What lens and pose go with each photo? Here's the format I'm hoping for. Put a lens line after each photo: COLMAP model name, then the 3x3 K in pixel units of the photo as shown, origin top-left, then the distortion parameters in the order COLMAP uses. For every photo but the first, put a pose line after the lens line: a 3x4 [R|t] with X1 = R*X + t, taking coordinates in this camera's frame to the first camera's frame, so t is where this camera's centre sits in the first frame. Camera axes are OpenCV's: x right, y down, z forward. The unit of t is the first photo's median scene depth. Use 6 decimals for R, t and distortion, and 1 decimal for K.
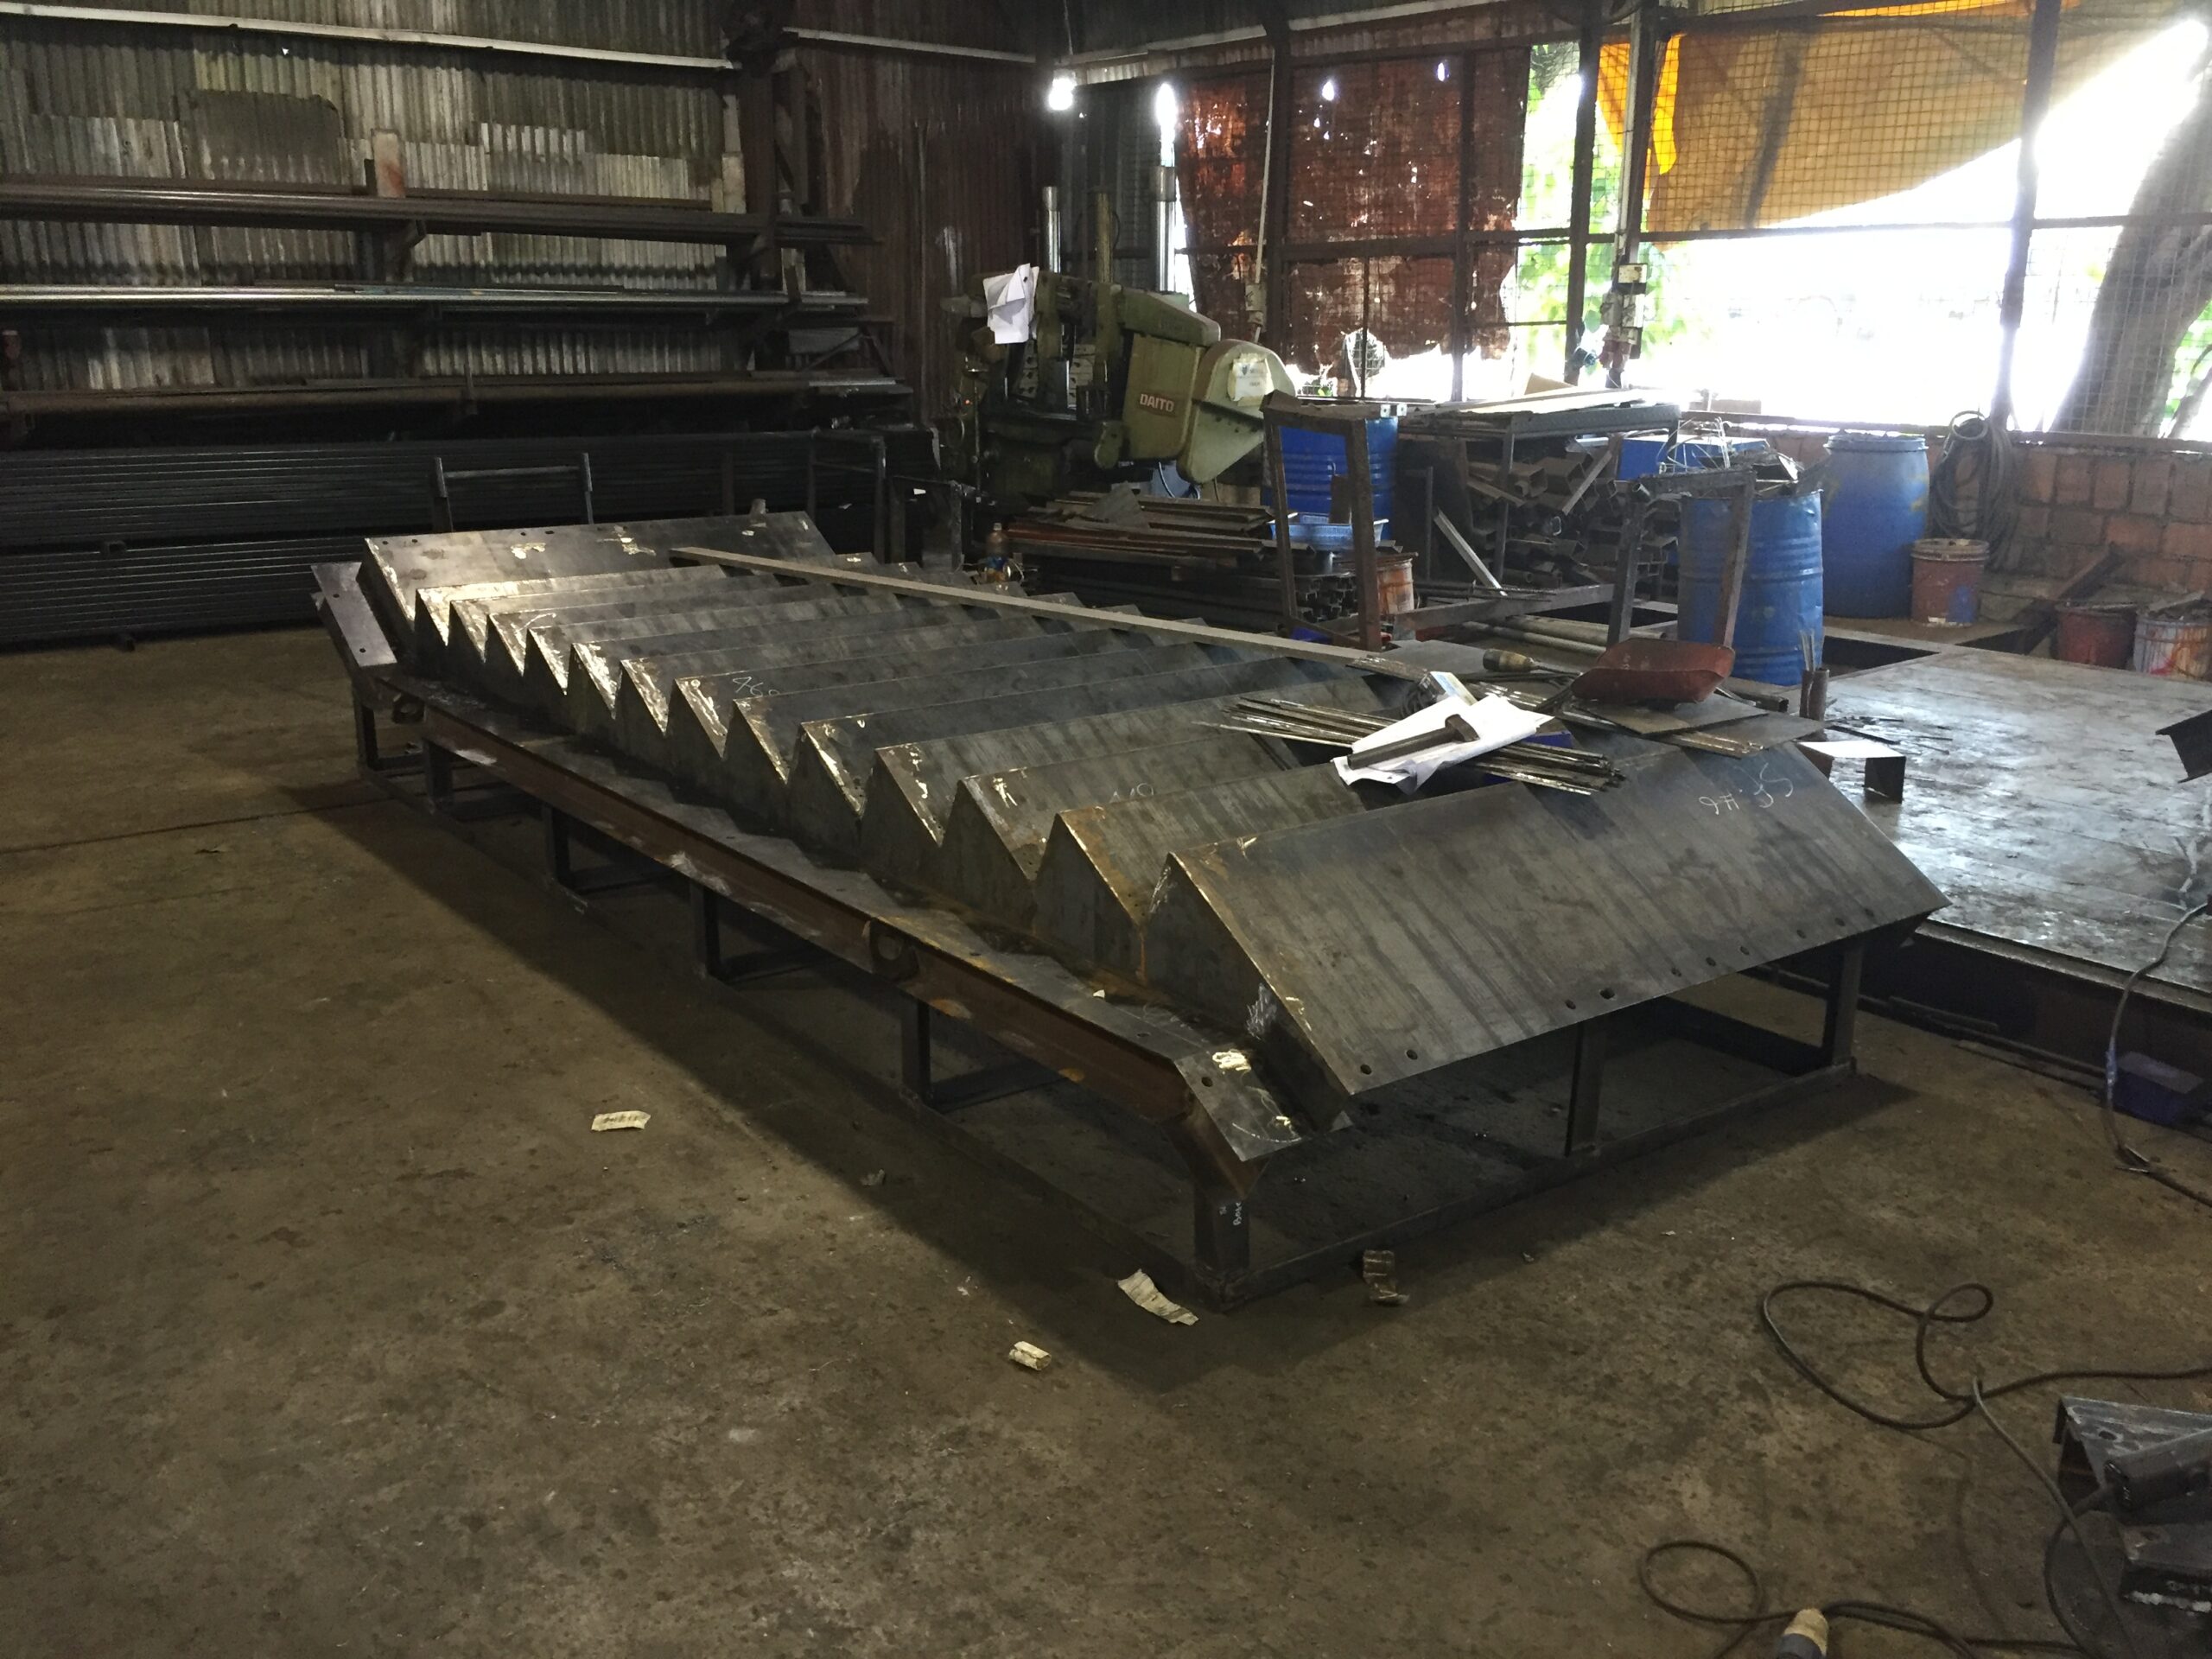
lens RADIAL K [[1883.4, 0, 1102.5], [0, 1883.4, 819.9], [0, 0, 1]] dist [0.079714, -0.115893]
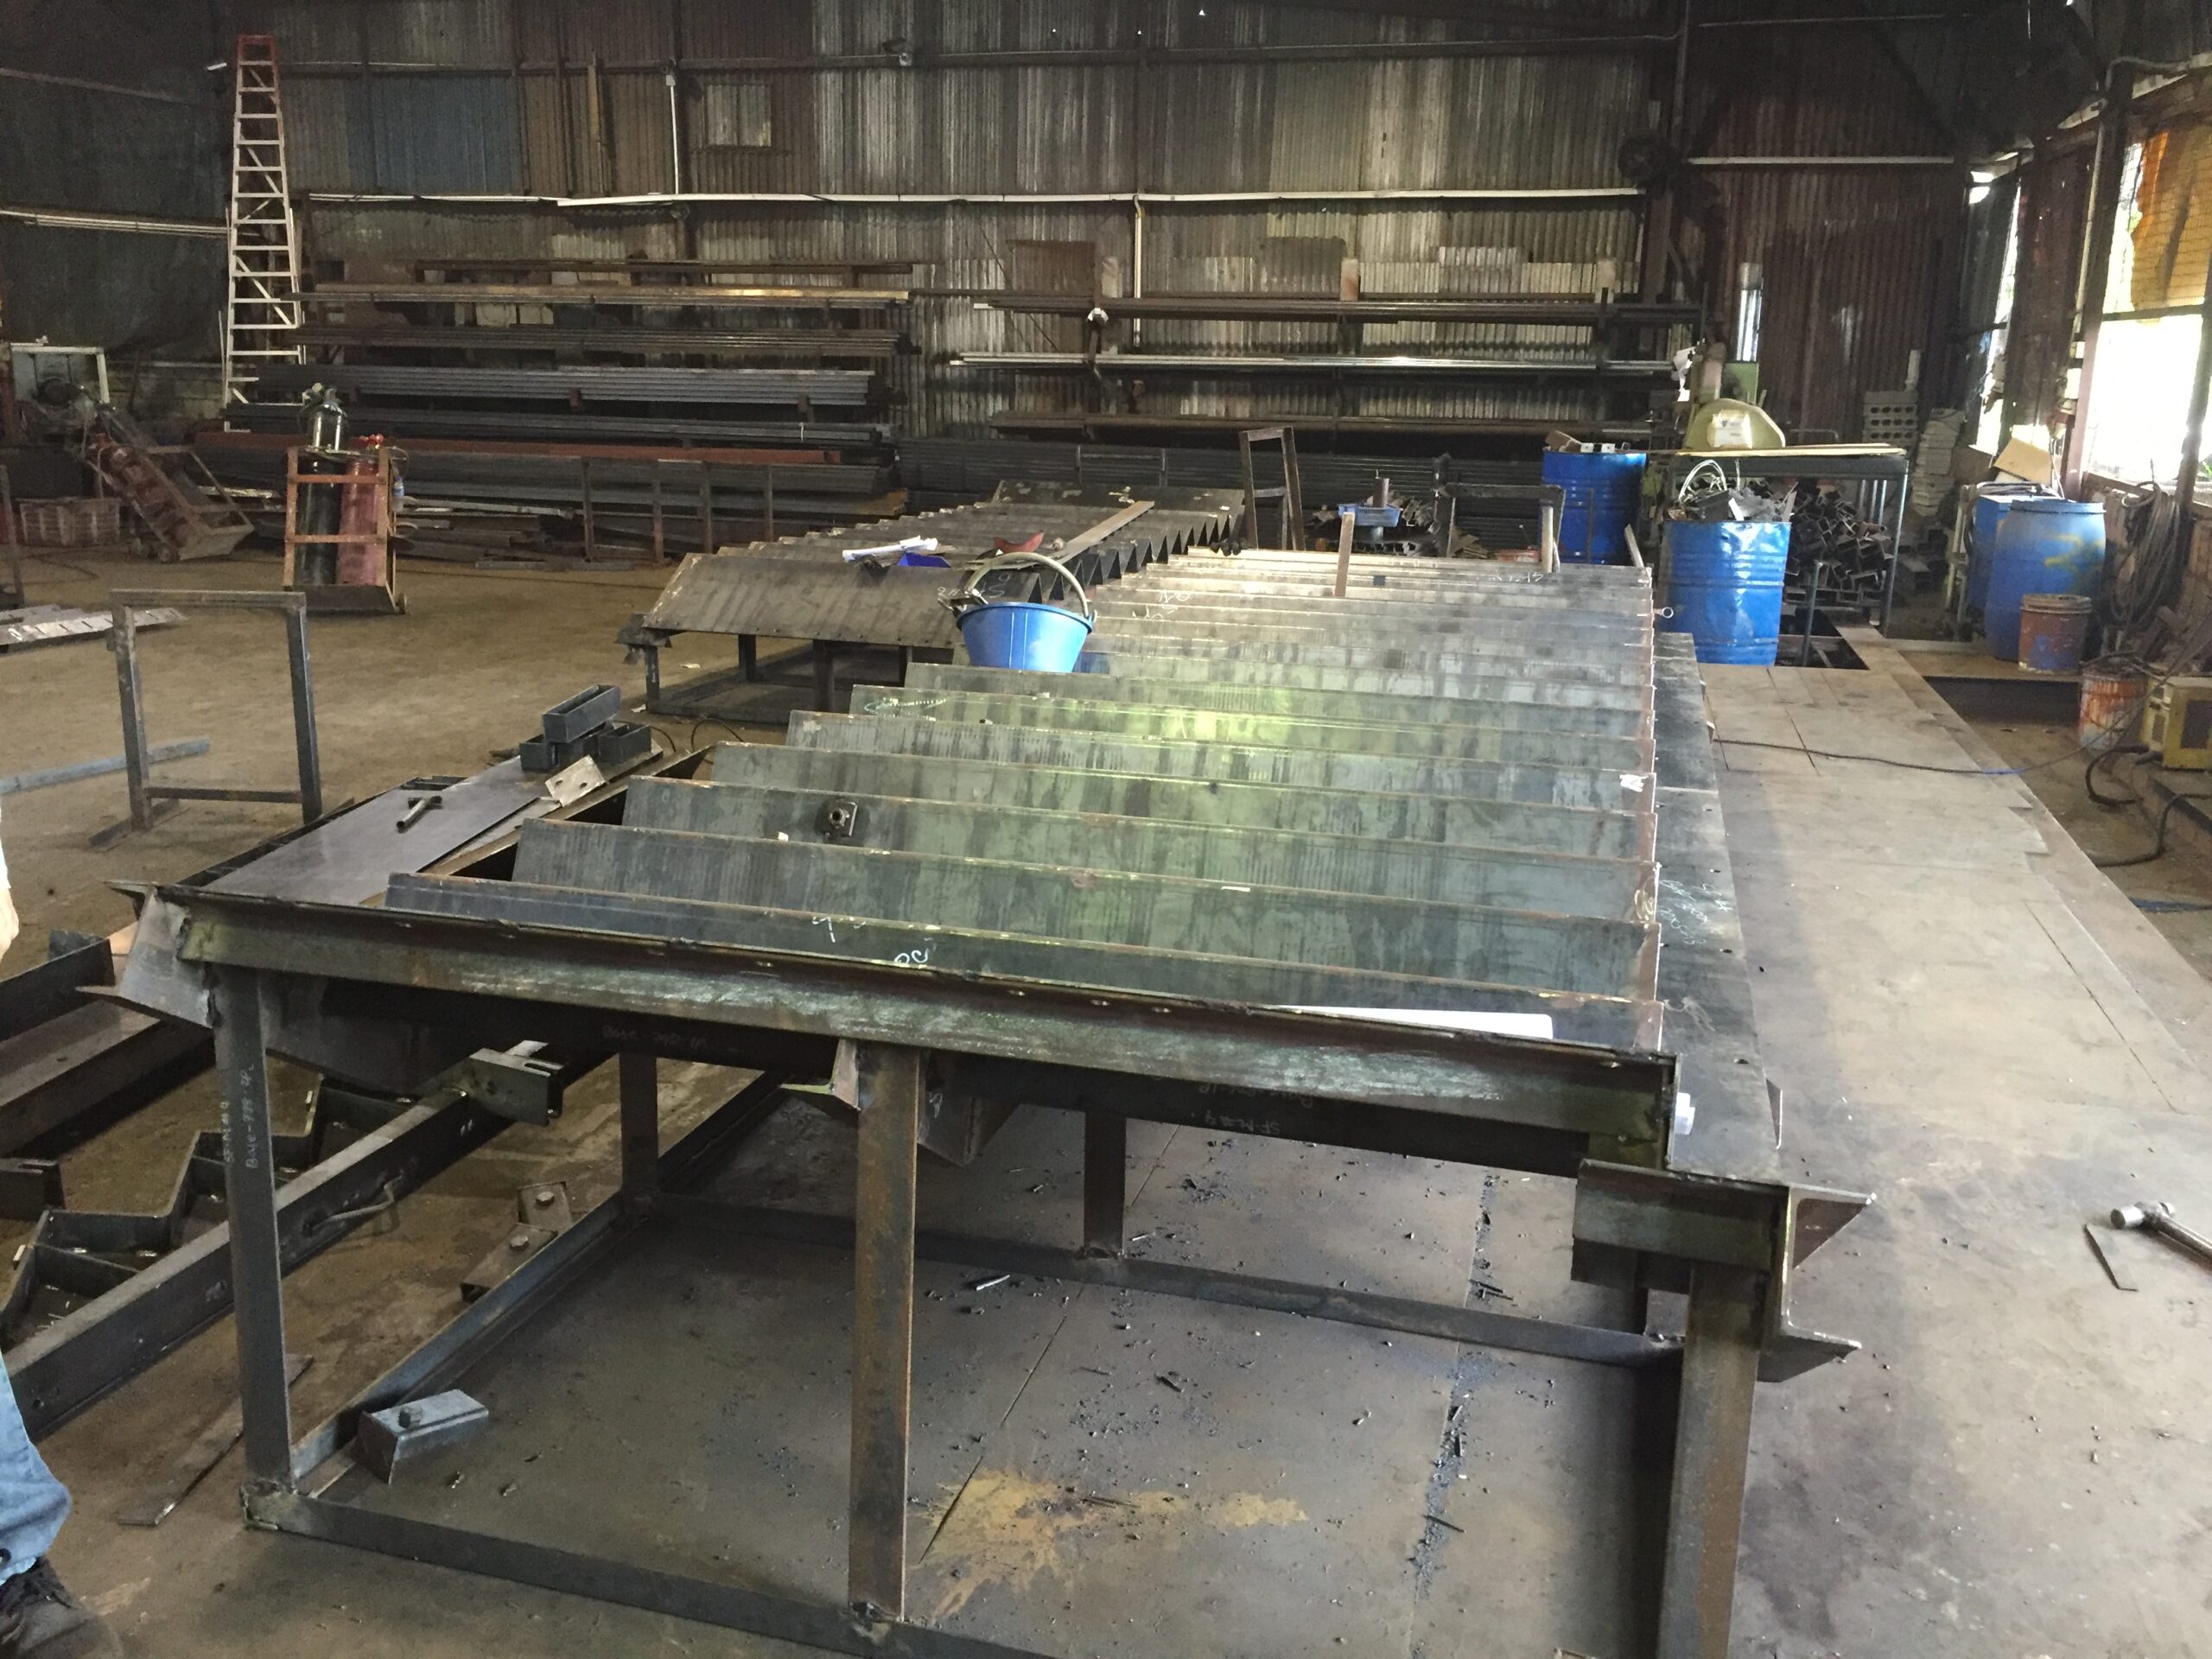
lens RADIAL K [[1883.4, 0, 1102.5], [0, 1883.4, 819.9], [0, 0, 1]] dist [0.079714, -0.115893]
pose [[0.599656, 0.197508, -0.775502, 0.751855], [-0.226031, 0.971409, 0.072624, 0.016354], [0.767674, 0.131738, 0.627154, -0.060783]]
